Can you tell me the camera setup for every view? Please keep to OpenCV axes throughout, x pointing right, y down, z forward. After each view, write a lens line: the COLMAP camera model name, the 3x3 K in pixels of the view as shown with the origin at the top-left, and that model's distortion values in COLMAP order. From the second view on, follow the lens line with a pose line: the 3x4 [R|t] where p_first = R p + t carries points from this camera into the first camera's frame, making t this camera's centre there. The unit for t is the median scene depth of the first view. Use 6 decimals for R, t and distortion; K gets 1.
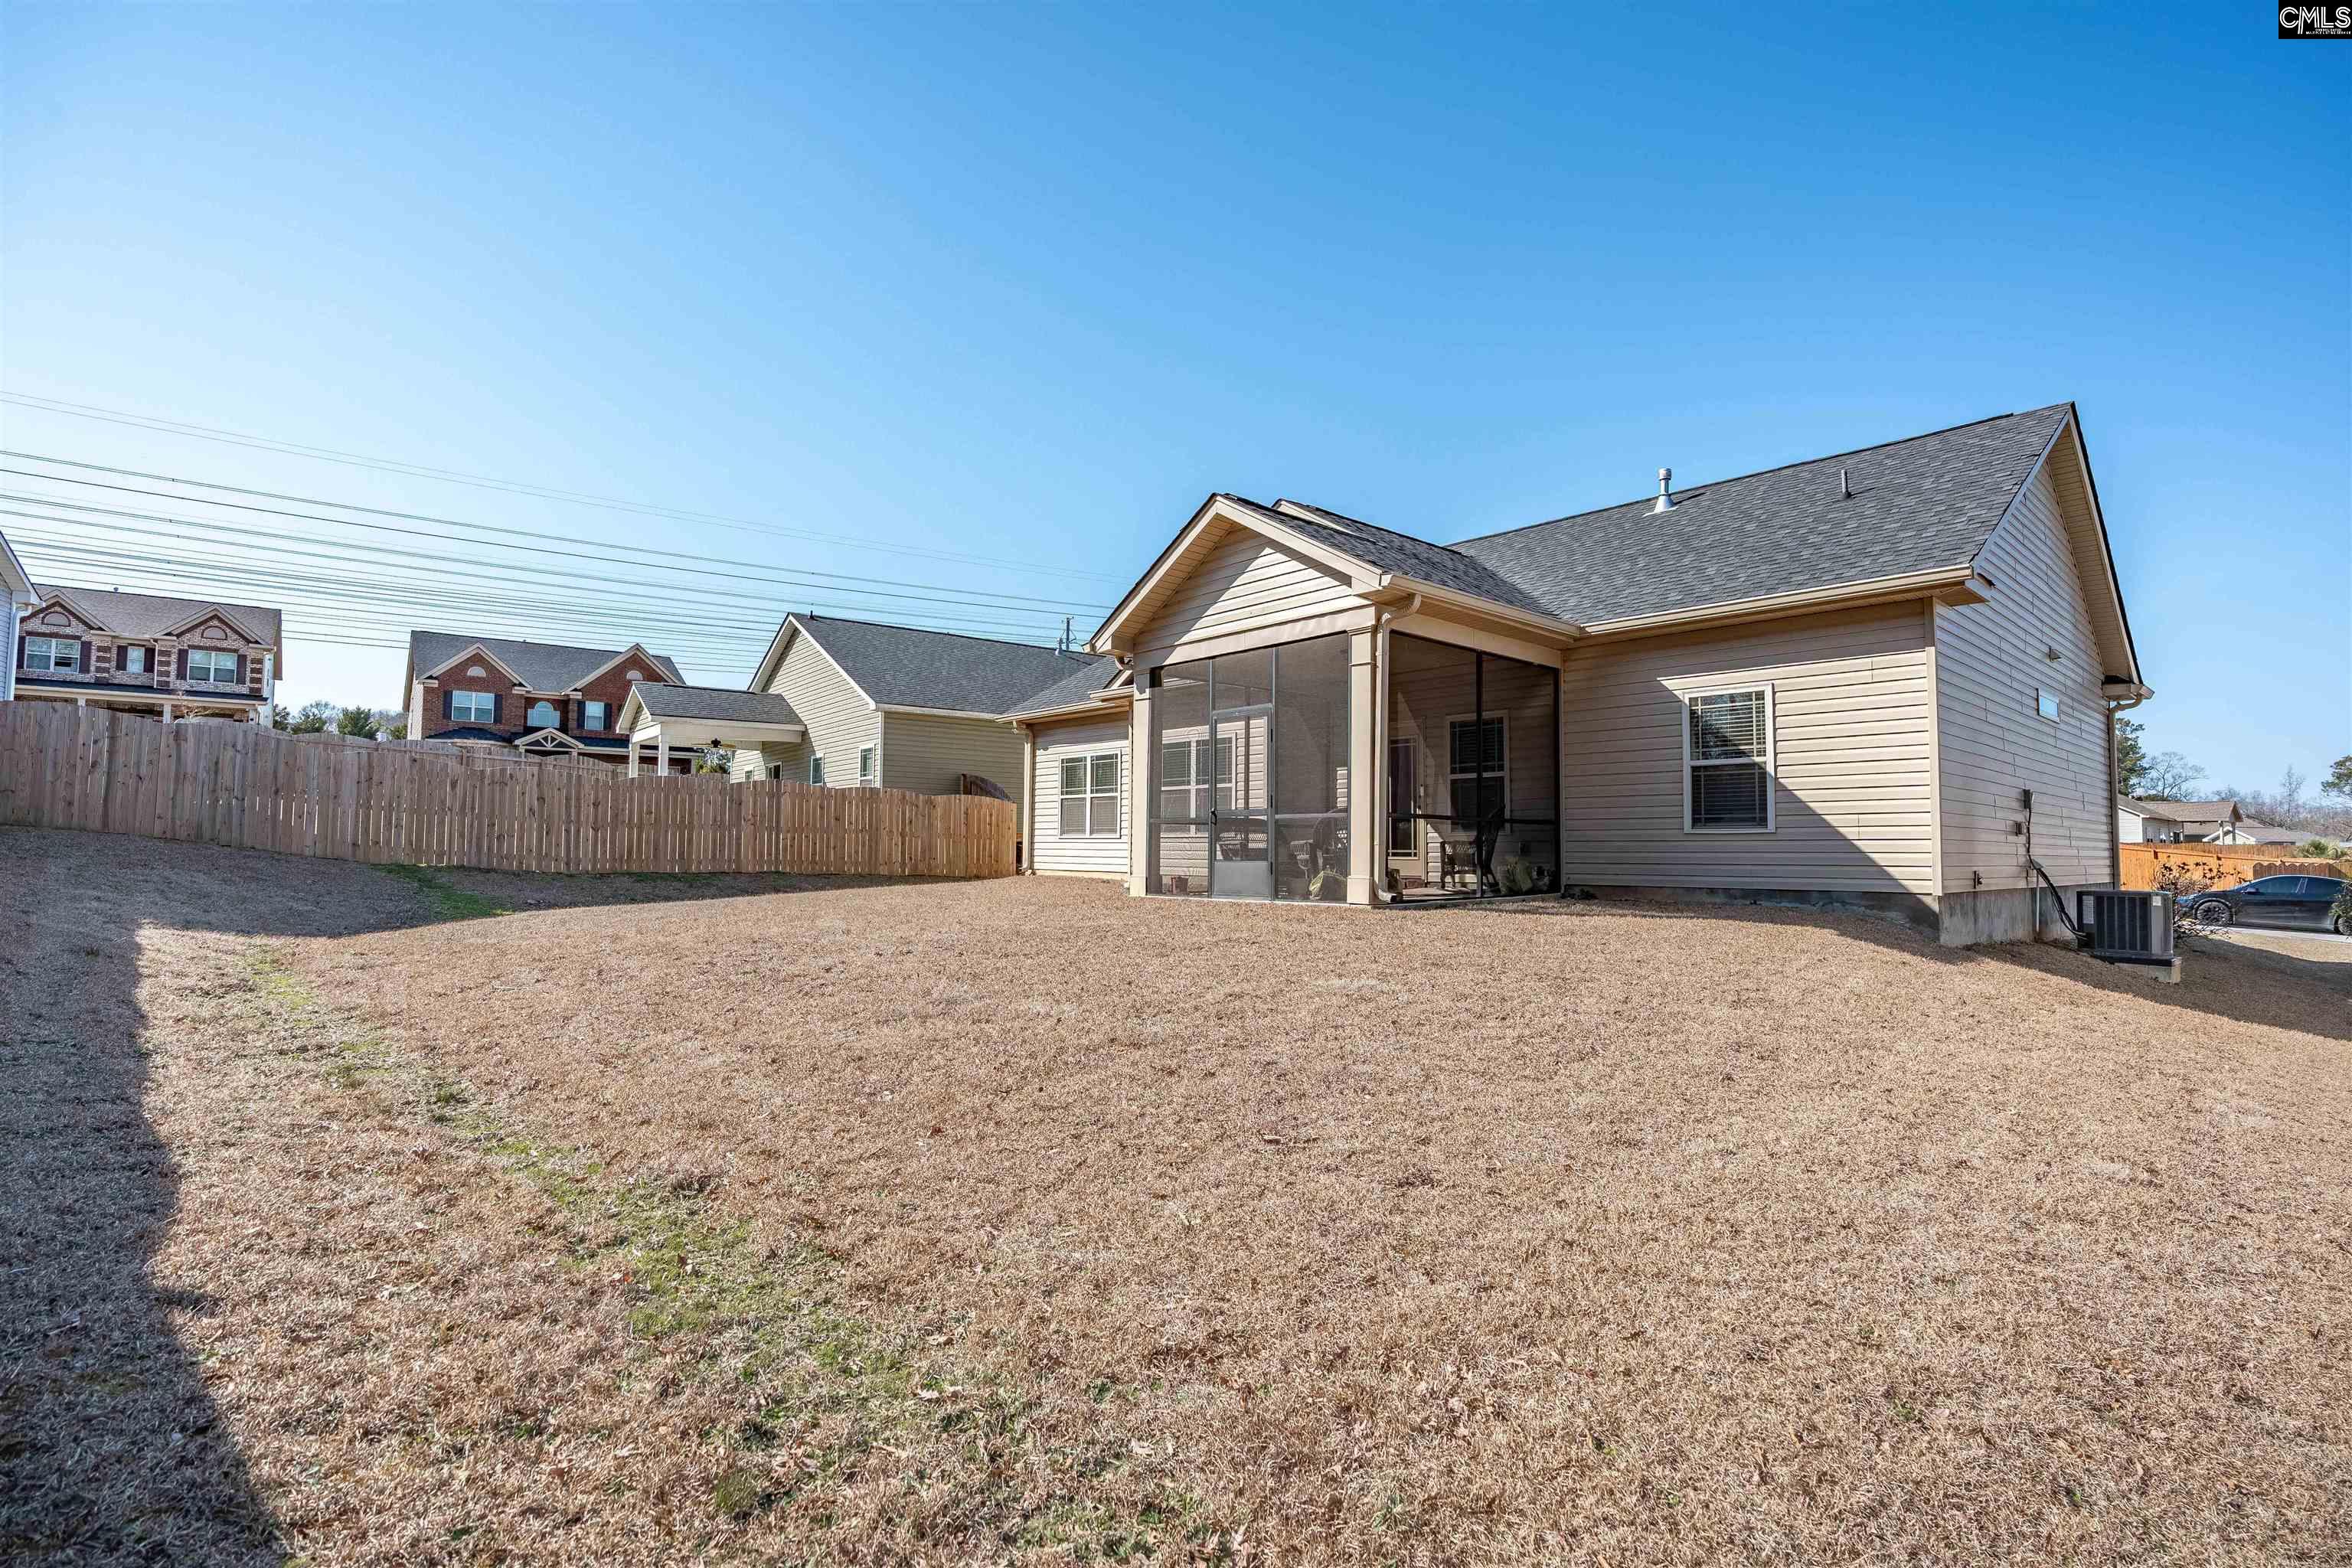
lens RADIAL K [[1128.6, 0, 1176.0], [0, 1128.6, 784.0], [0, 0, 1]] dist [-0.065238, 0.027522]
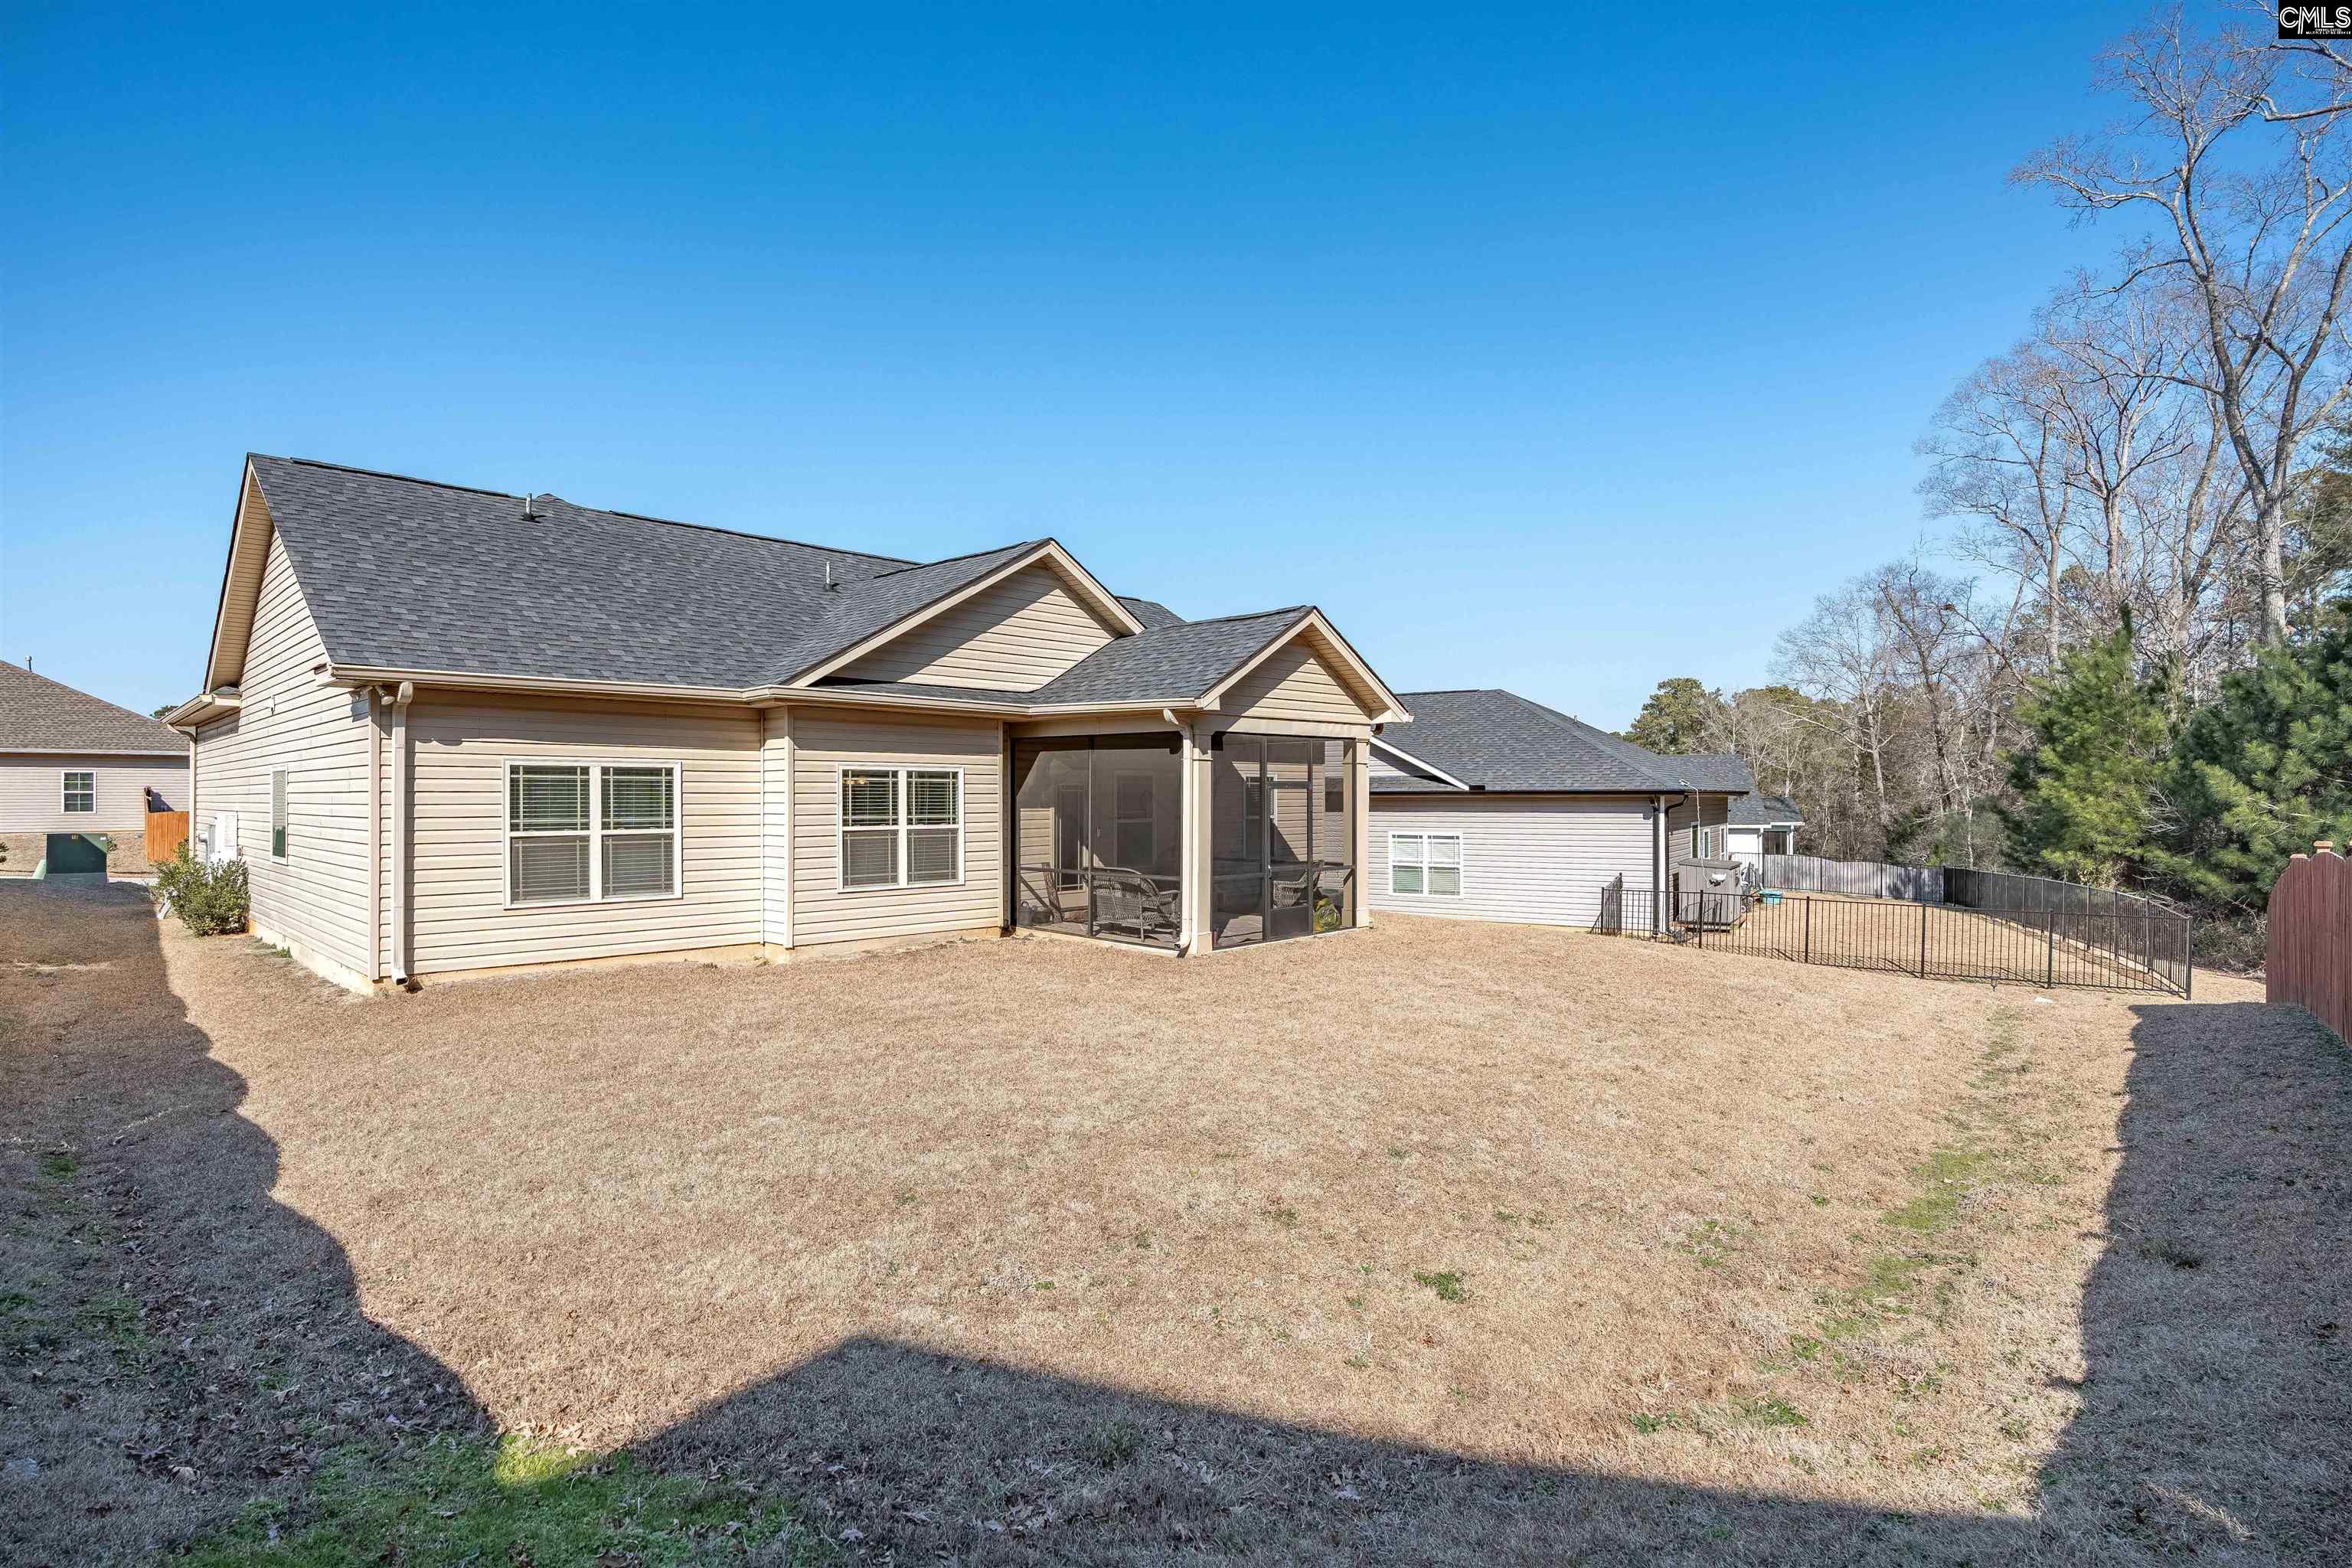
lens RADIAL K [[1165.9, 0, 1176.0], [0, 1165.9, 784.0], [0, 0, 1]] dist [-0.003661, -0.000523]
pose [[-0.070955, 0.001108, 0.997479, -0.995646], [-0.061210, 0.998110, -0.005463, -0.042861], [-0.995600, -0.061444, -0.070753, 1.012633]]
